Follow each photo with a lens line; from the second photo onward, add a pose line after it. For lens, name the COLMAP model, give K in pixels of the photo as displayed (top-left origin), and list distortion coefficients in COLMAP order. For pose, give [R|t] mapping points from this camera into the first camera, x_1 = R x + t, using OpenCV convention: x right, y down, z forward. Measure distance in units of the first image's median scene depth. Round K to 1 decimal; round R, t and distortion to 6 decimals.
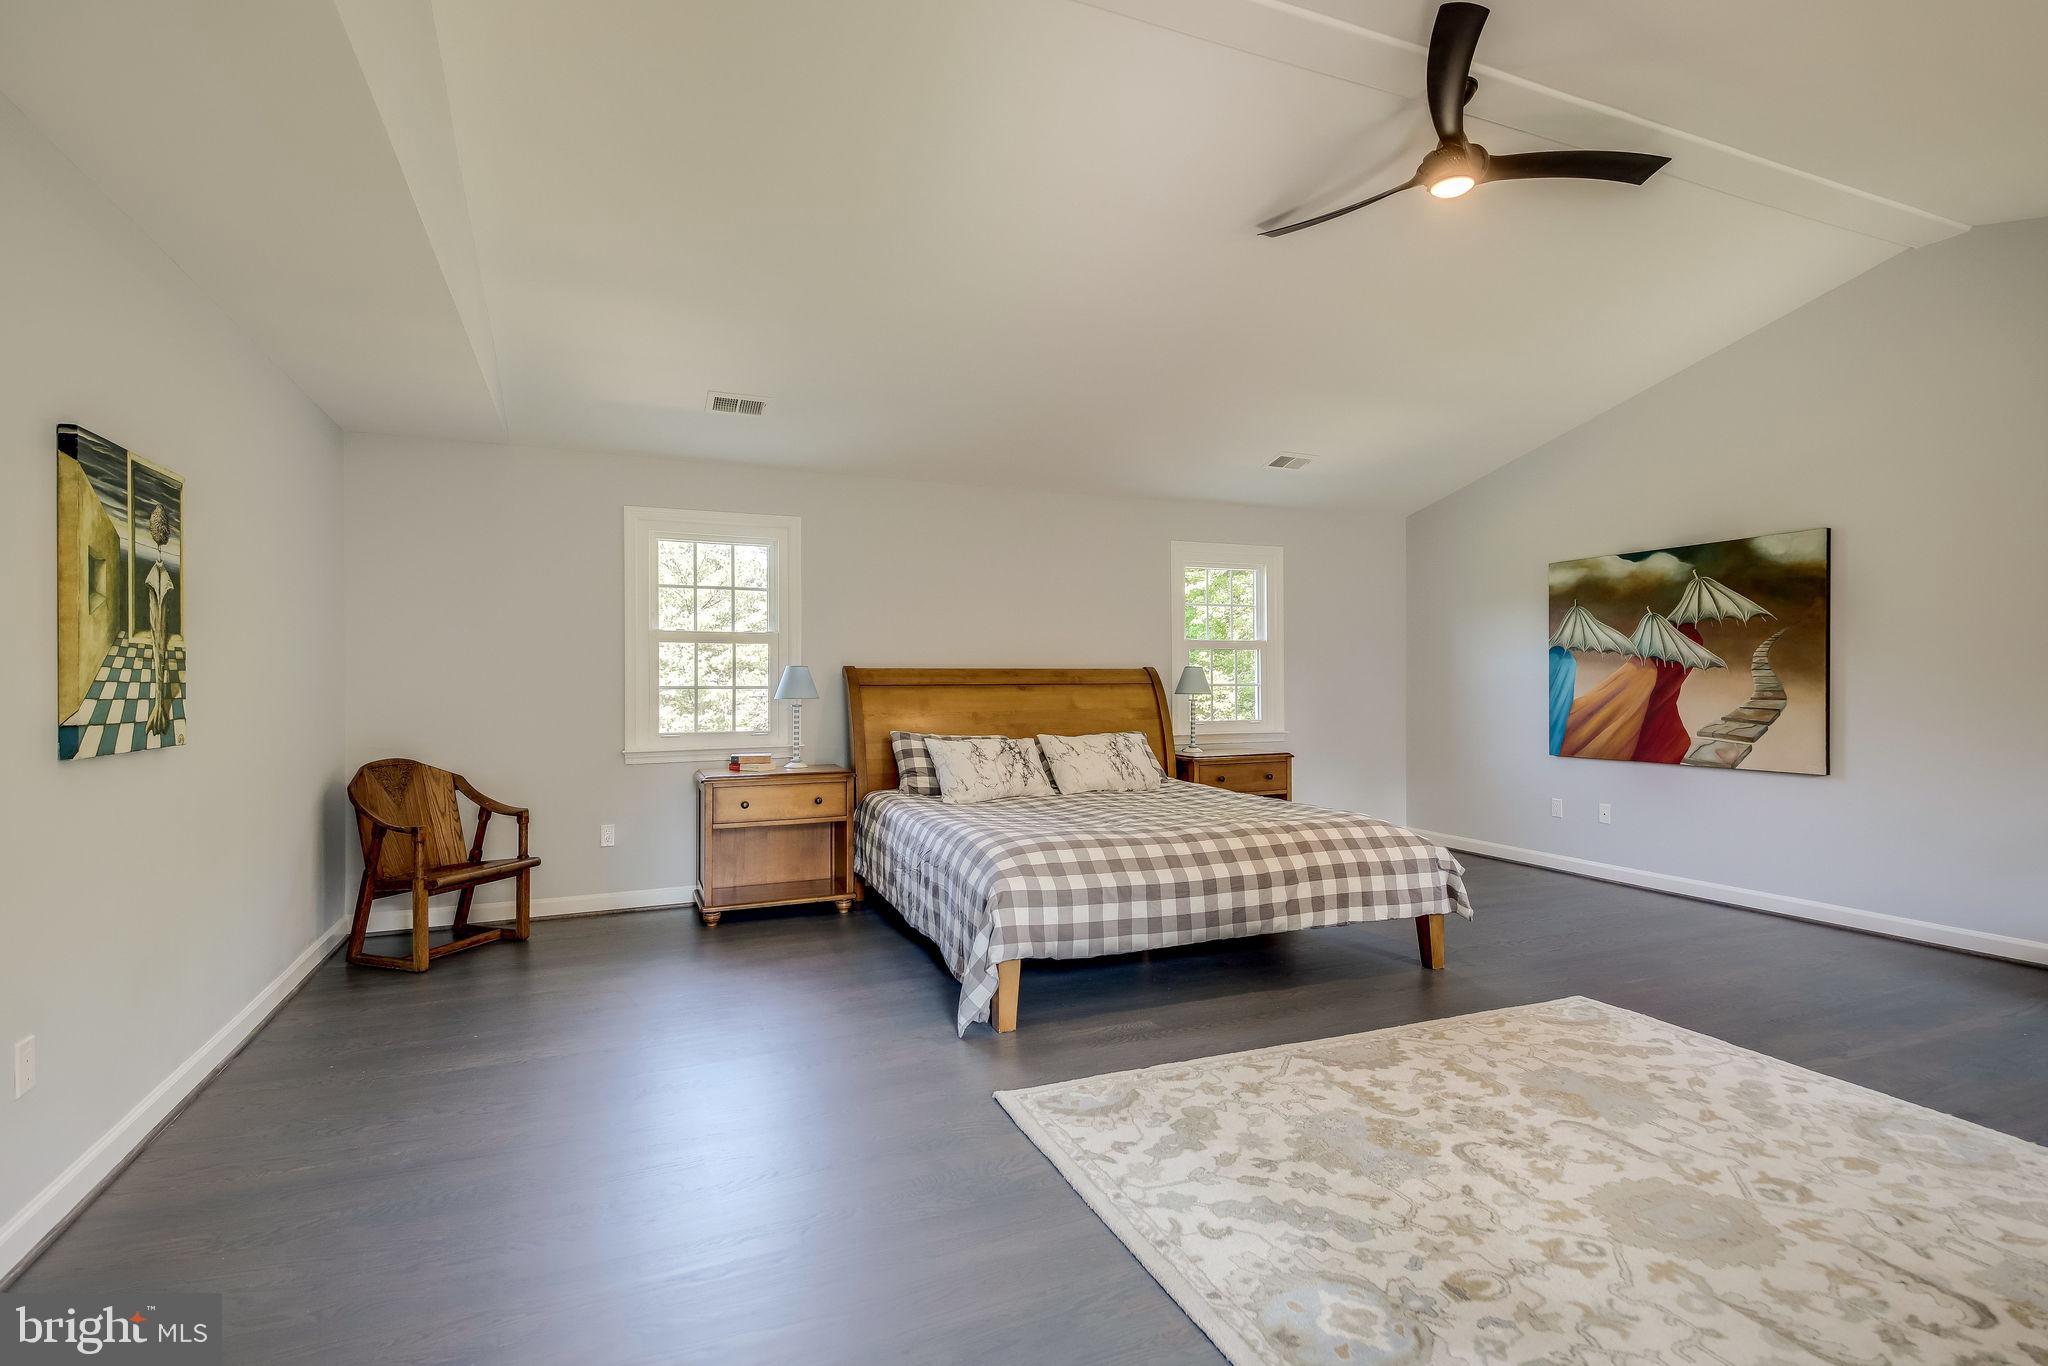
lens RADIAL K [[991.0, 0, 1024.0], [0, 991.0, 683.0], [0, 0, 1]] dist [0.028395, -0.019182]
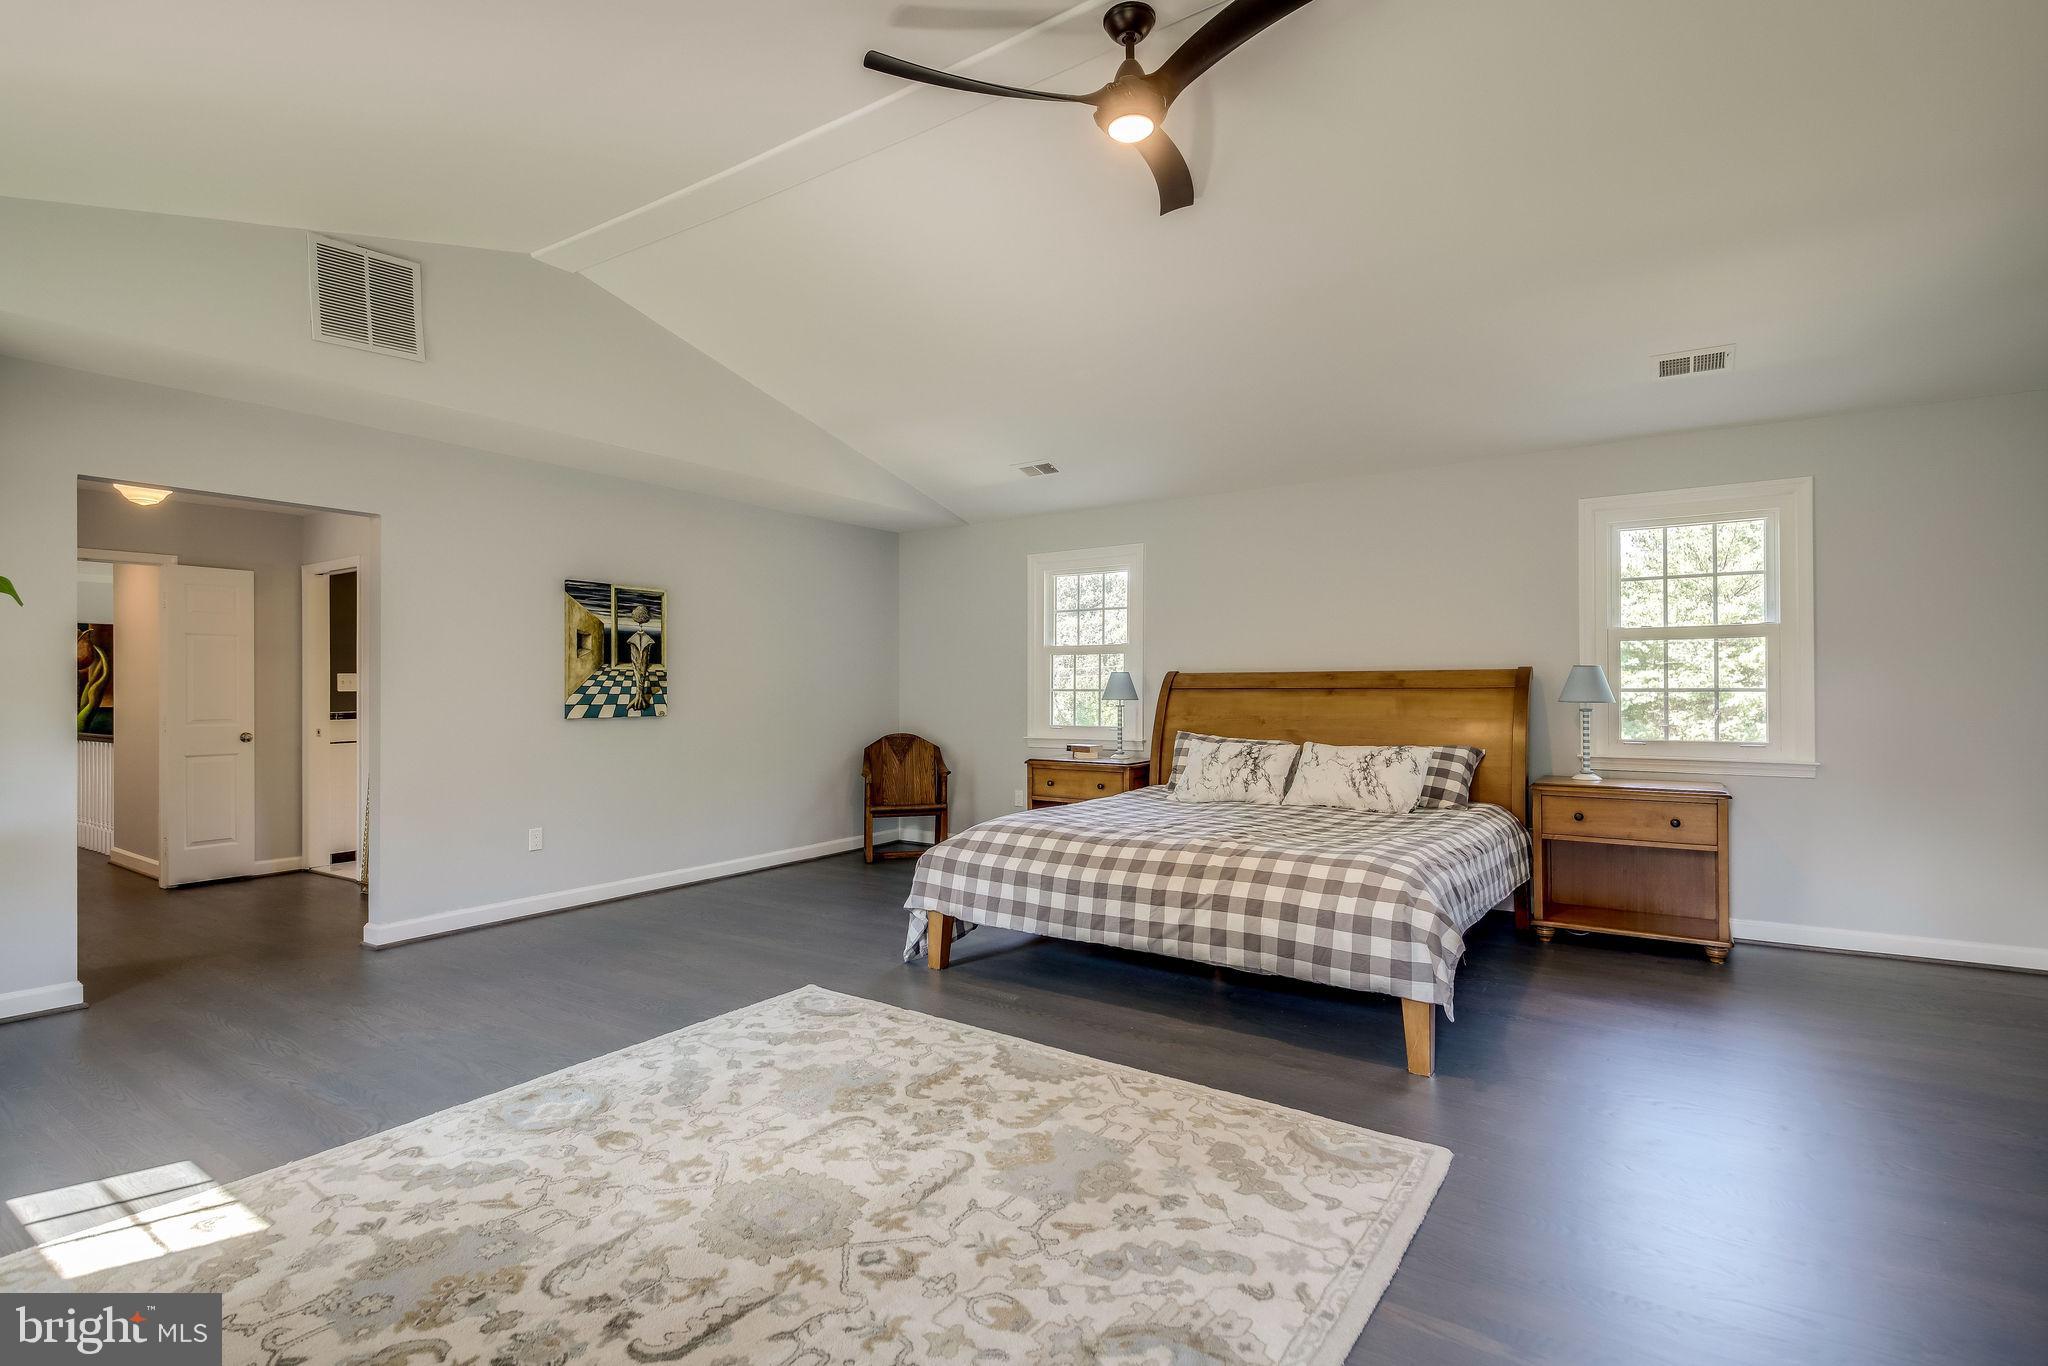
lens RADIAL K [[975.2, 0, 1024.0], [0, 975.2, 683.0], [0, 0, 1]] dist [0.018299, 0.000083]
pose [[0.537027, -0.000170, -0.843565, 1.233039], [-0.000736, 1.000000, -0.000670, -0.006902], [0.843565, 0.000981, 0.537026, 0.500466]]
